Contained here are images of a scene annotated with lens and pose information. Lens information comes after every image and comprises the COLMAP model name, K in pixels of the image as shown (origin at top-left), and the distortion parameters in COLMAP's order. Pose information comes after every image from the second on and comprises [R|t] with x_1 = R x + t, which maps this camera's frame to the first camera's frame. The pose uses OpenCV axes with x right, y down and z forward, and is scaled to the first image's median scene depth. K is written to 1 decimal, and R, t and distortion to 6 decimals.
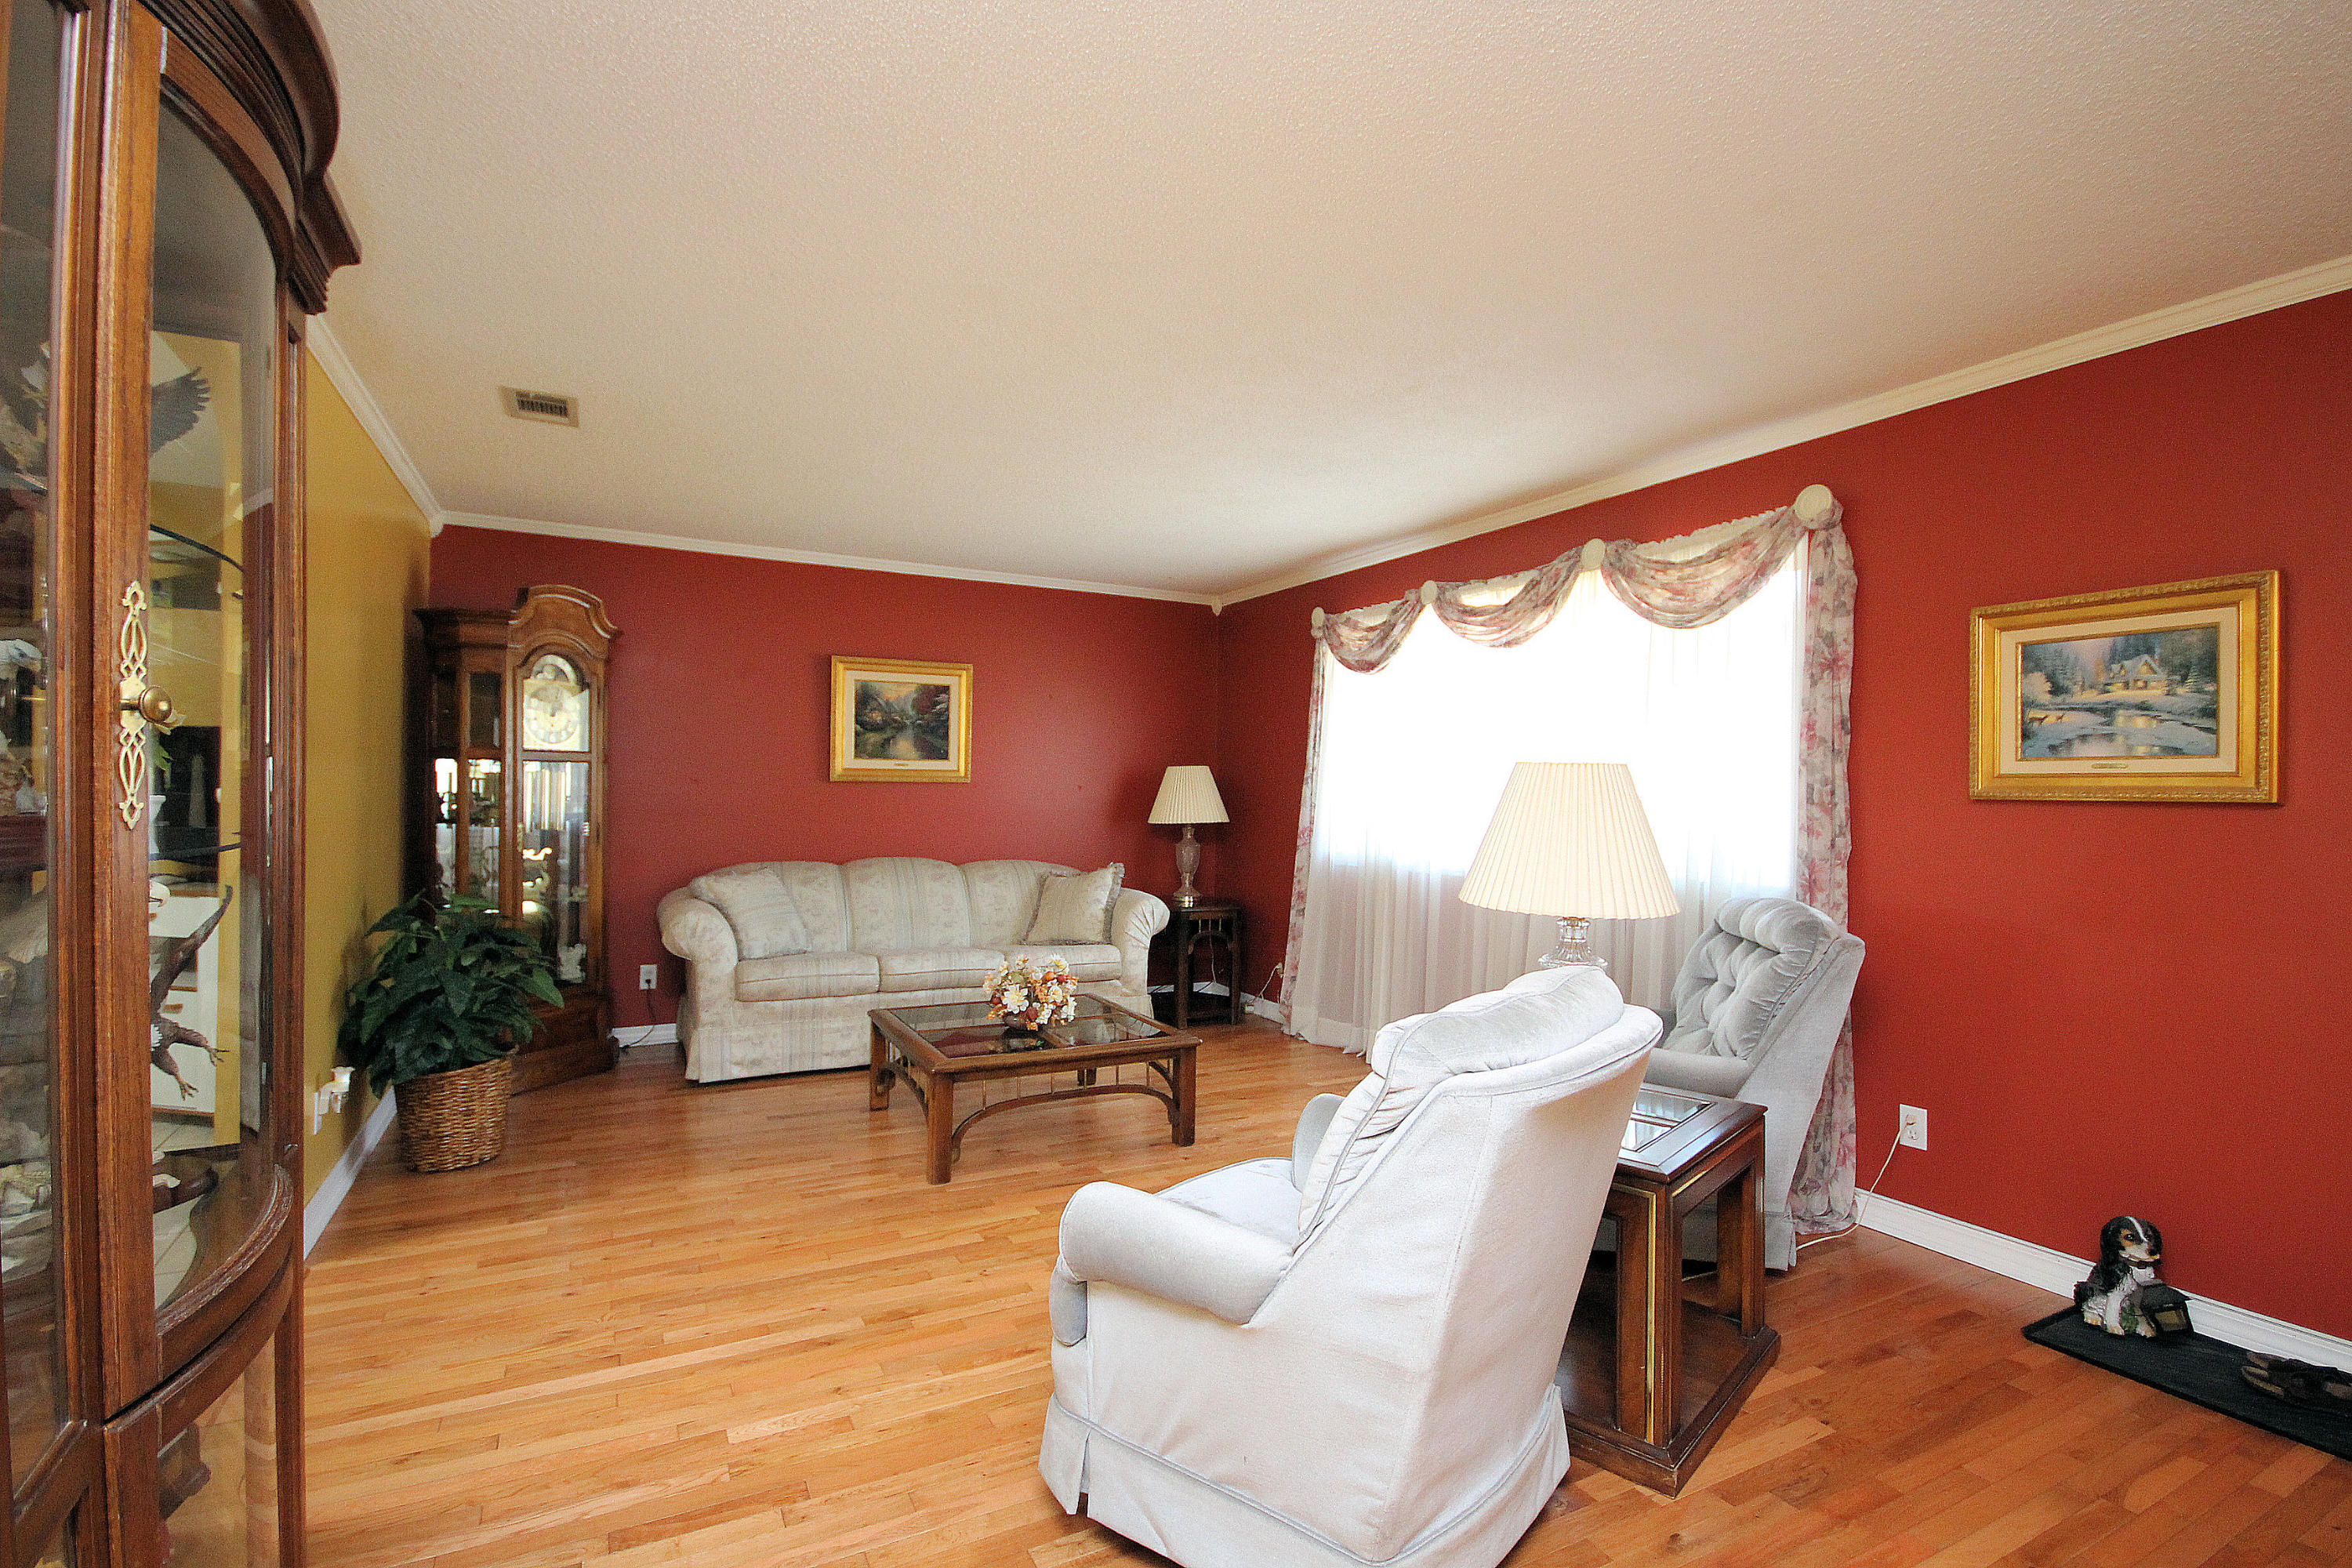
lens RADIAL K [[1079.3, 0, 1175.4], [0, 1079.3, 796.5], [0, 0, 1]] dist [0.000713, -0.006716]
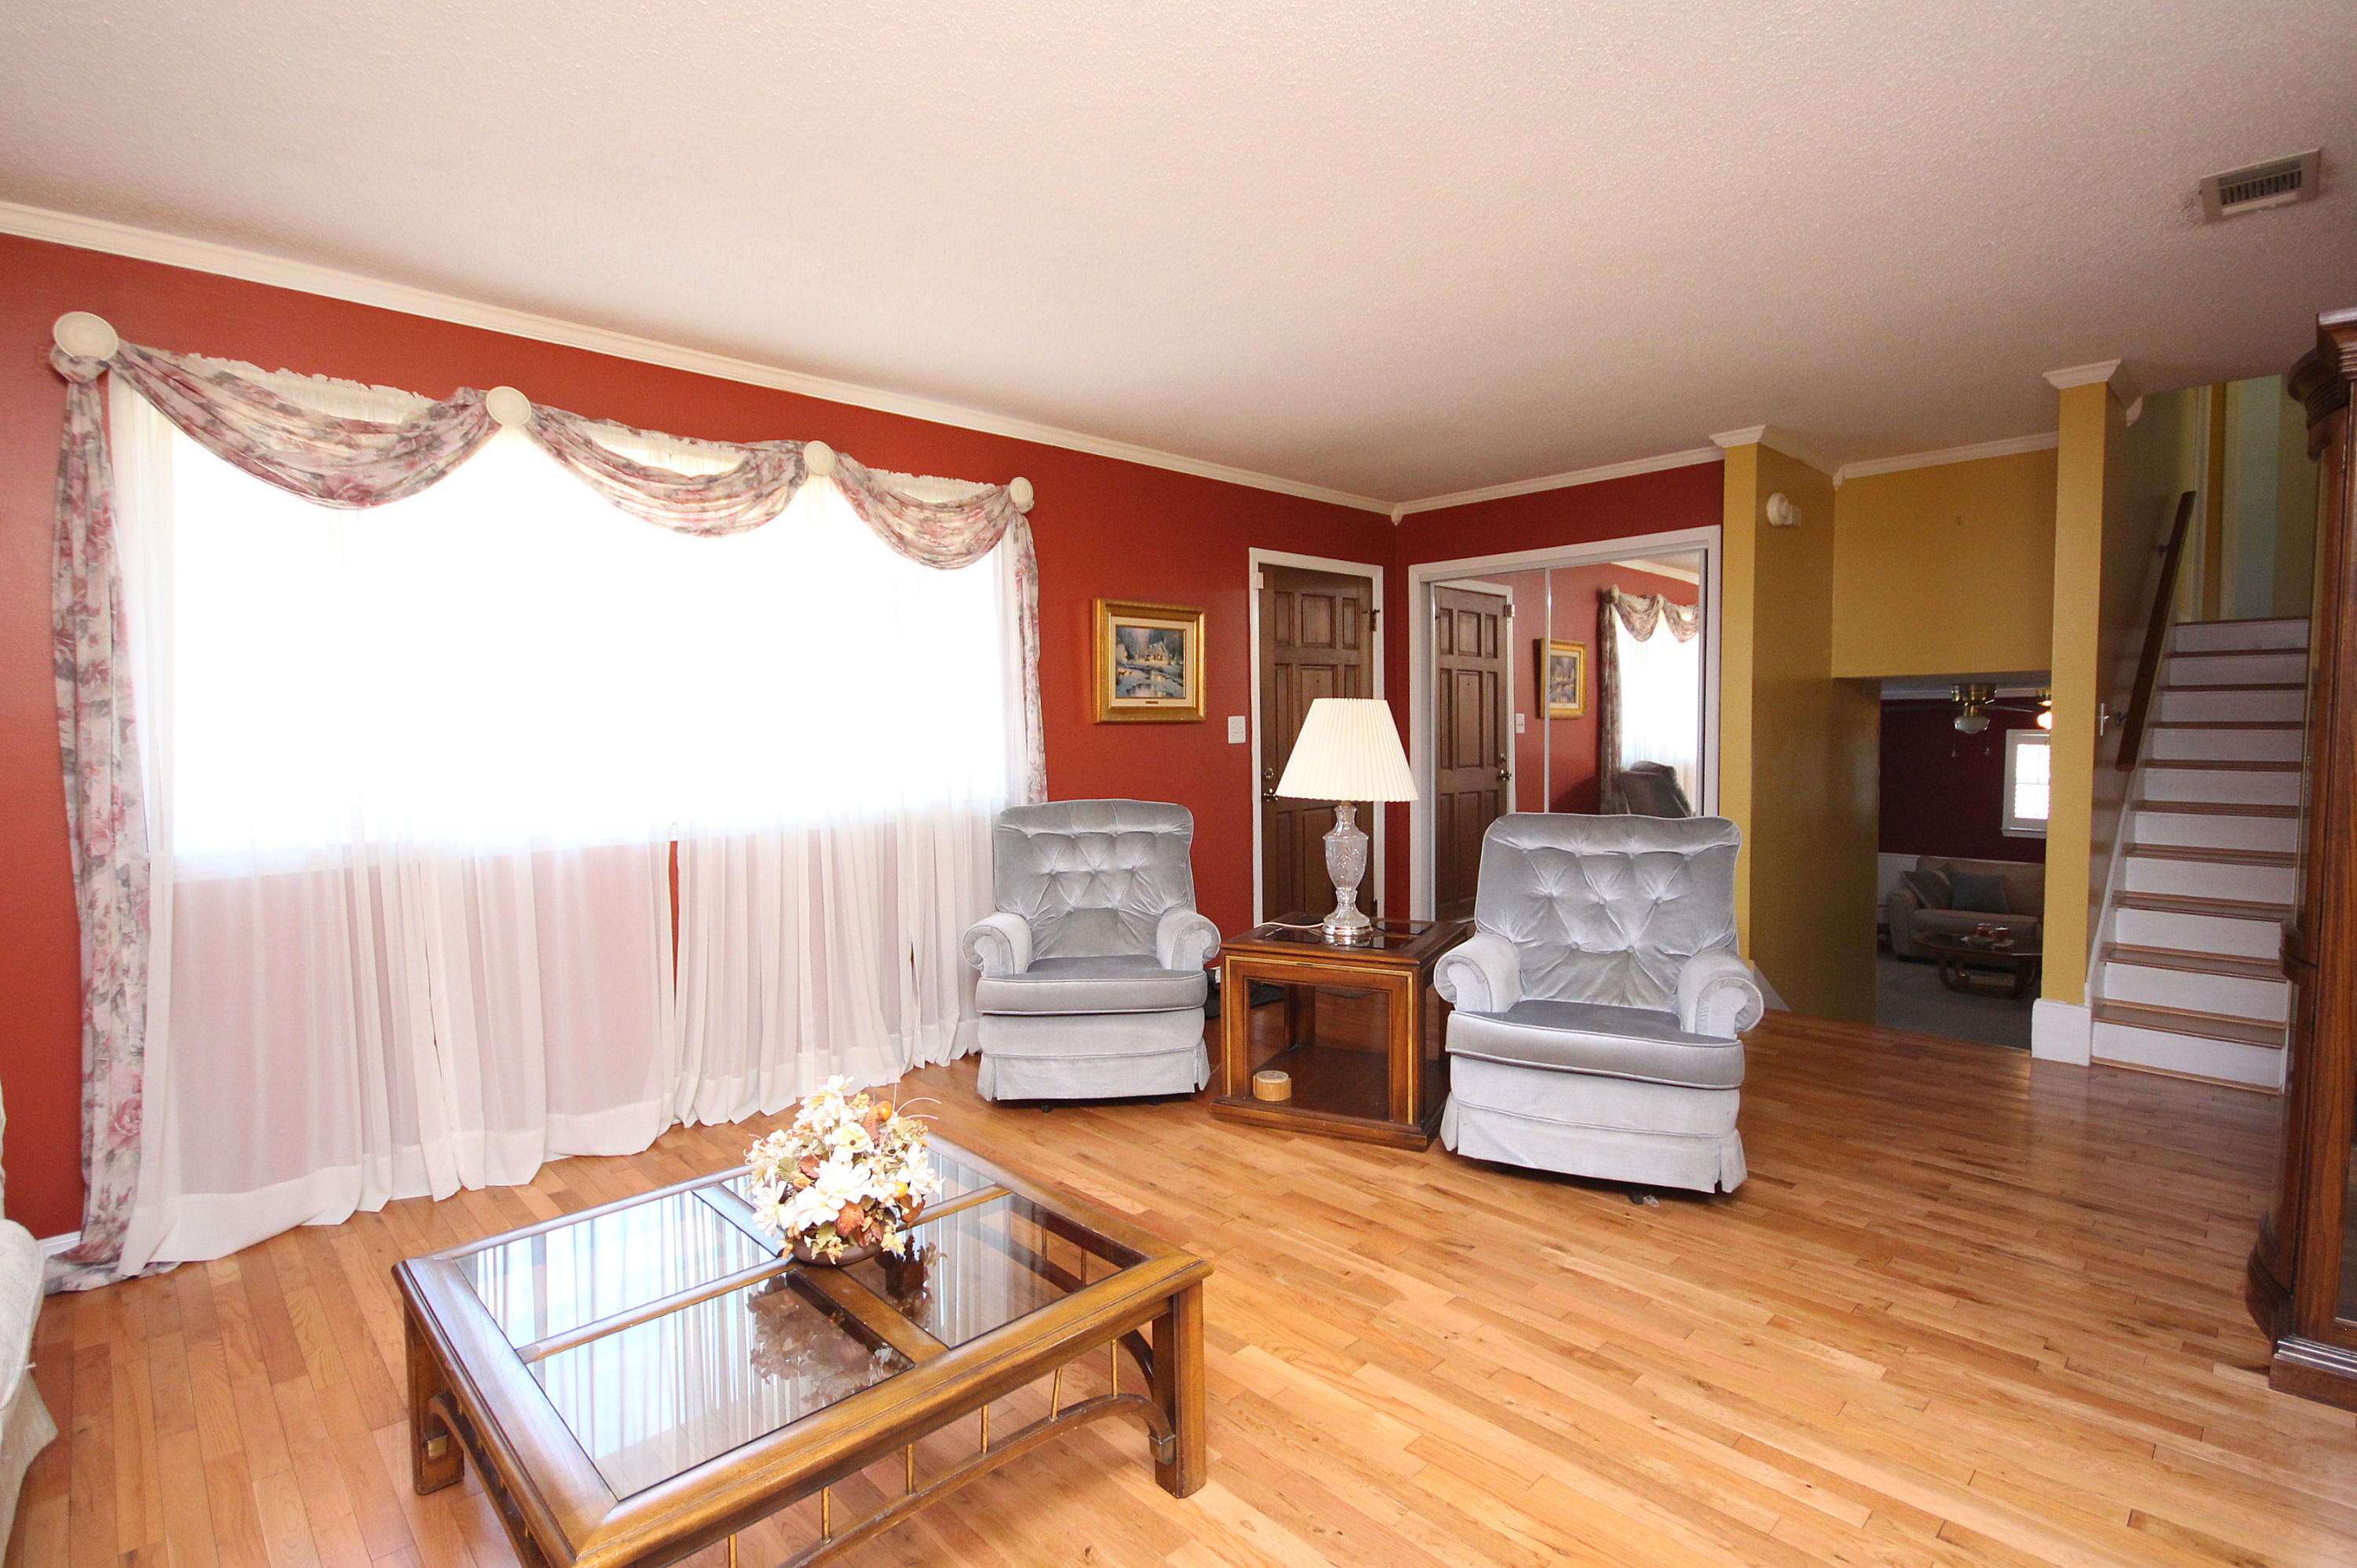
lens RADIAL K [[1133.4, 0, 1178.5], [0, 1133.4, 784.0], [0, 0, 1]] dist [0.013153, 0.000041]
pose [[-0.274307, -0.066550, 0.959337, -0.713118], [0.007934, 0.997412, 0.071460, -0.020788], [-0.961609, 0.027214, -0.273069, 1.114739]]
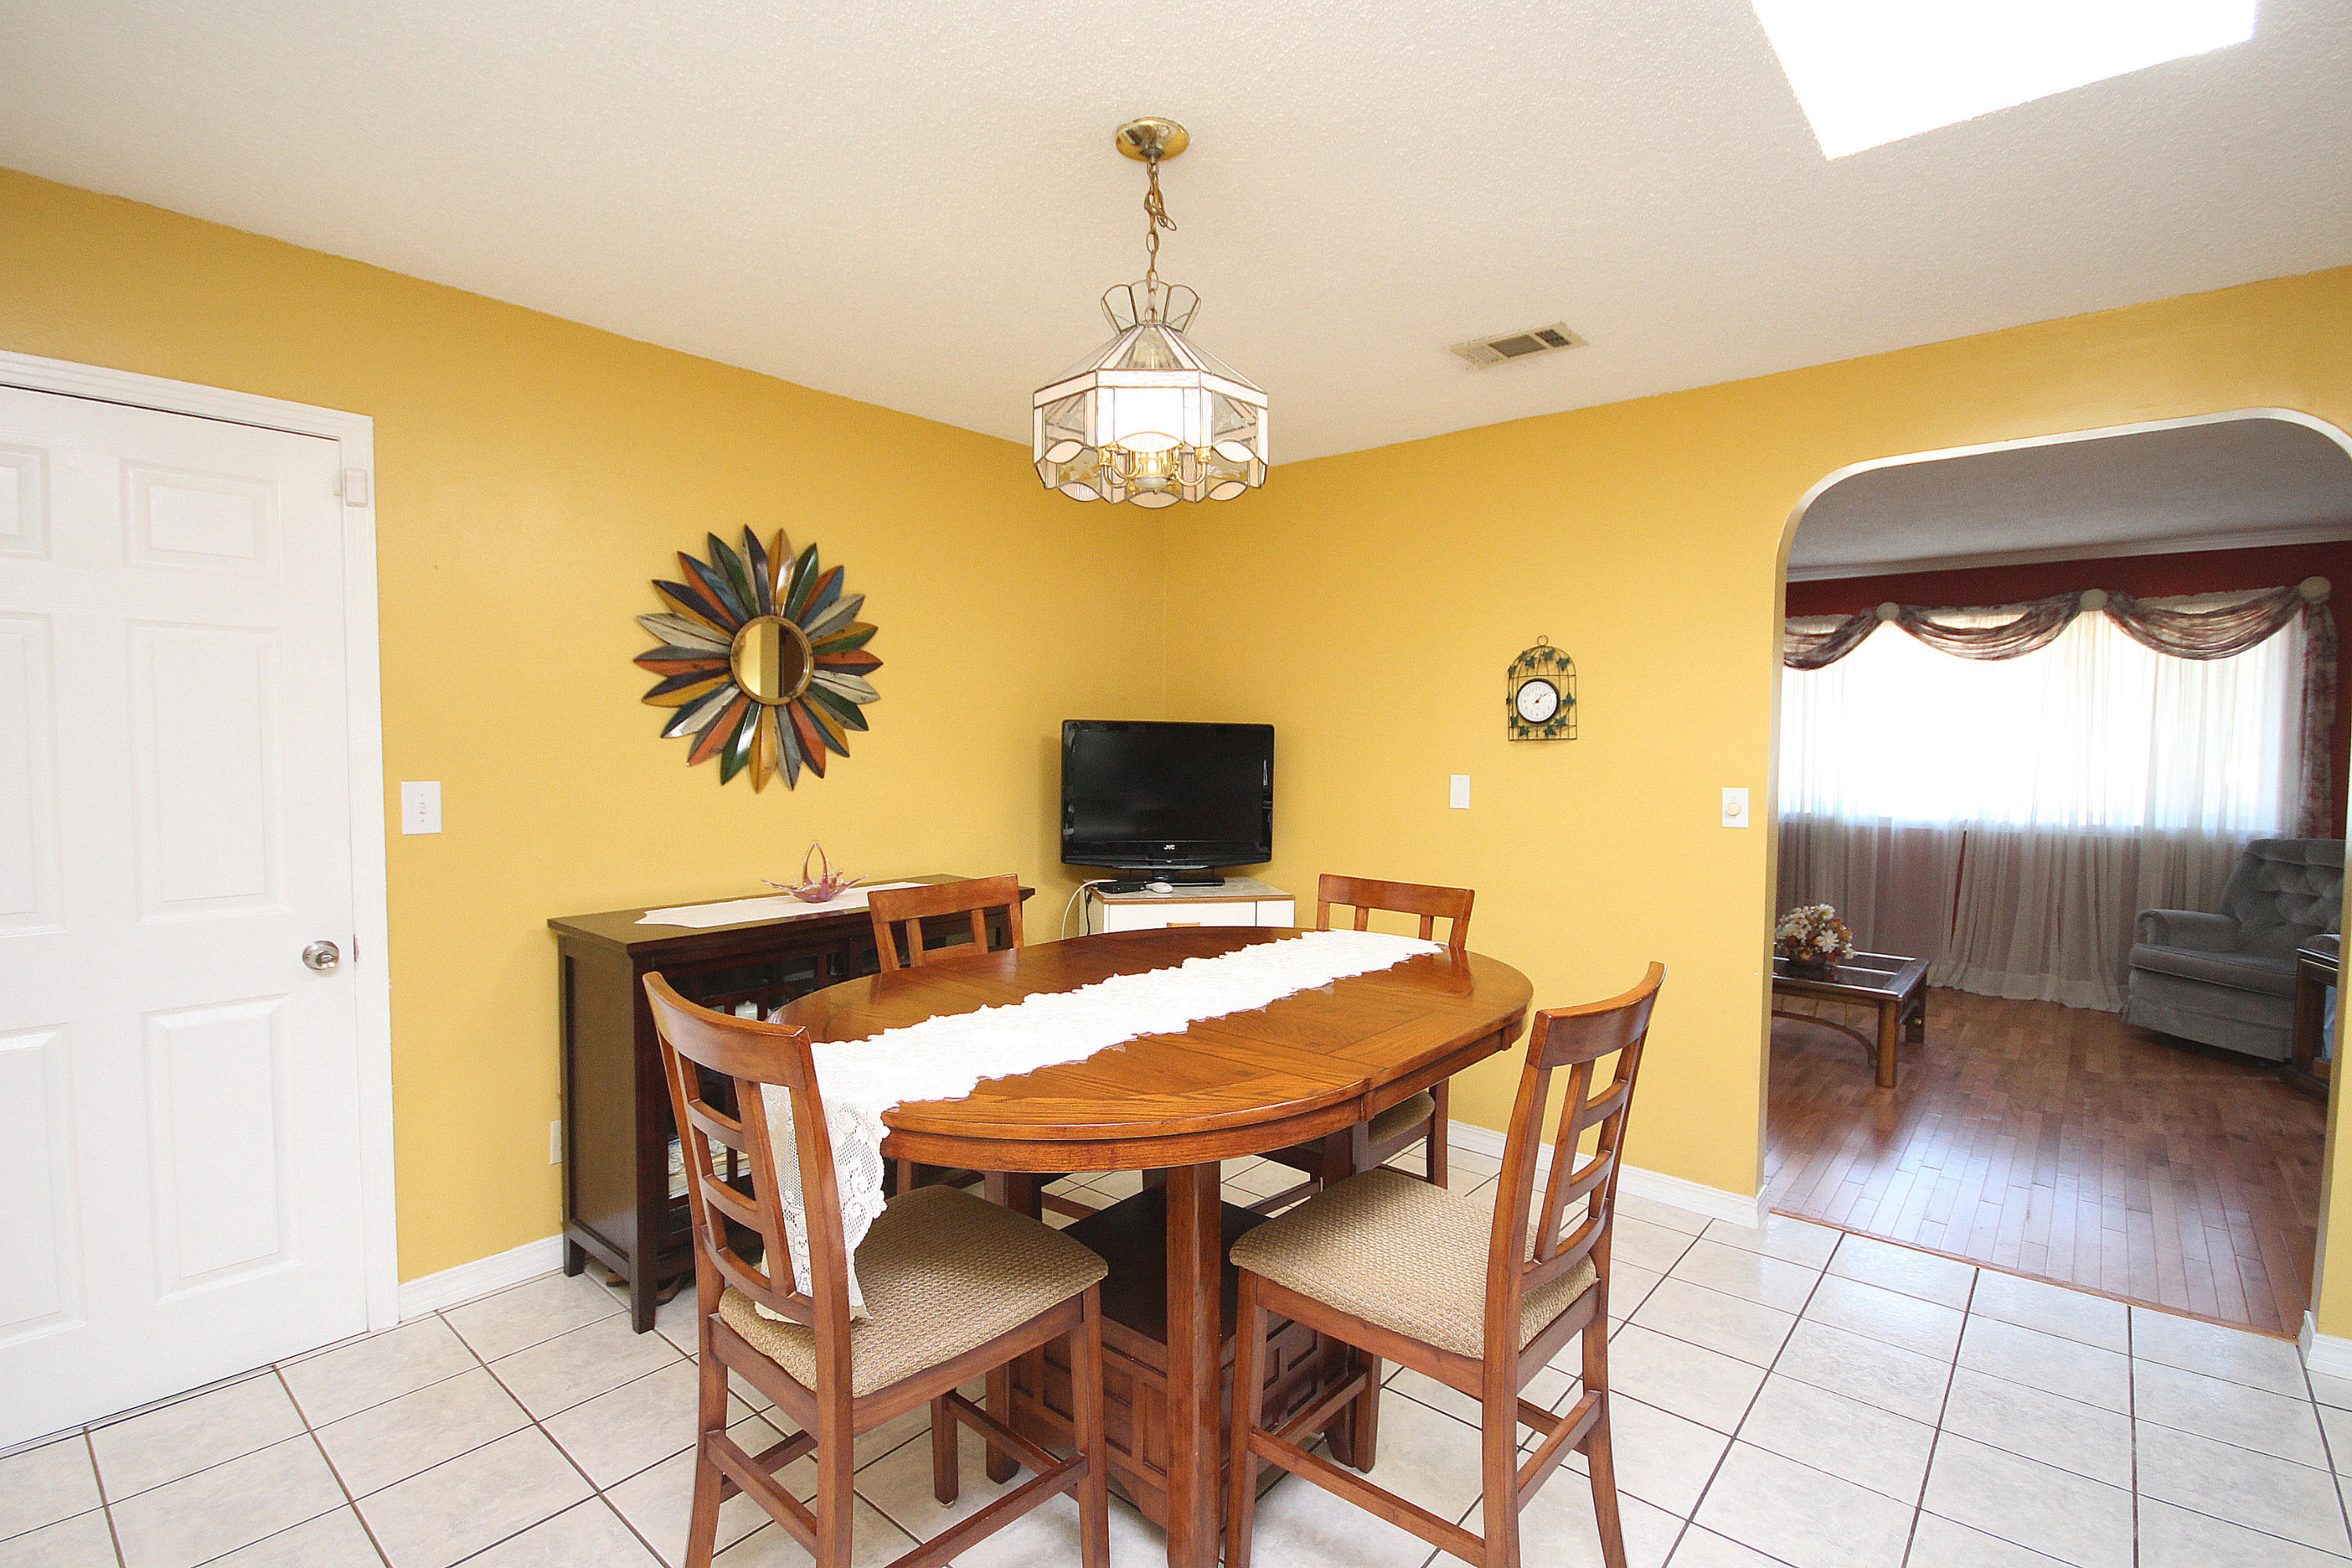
lens RADIAL K [[1079.3, 0, 1175.4], [0, 1079.3, 796.5], [0, 0, 1]] dist [0.000713, -0.006716]
pose [[0.931295, -0.026858, 0.363275, -1.427297], [0.006937, 0.998405, 0.056031, -0.062247], [-0.364200, -0.049661, 0.929996, 0.129332]]
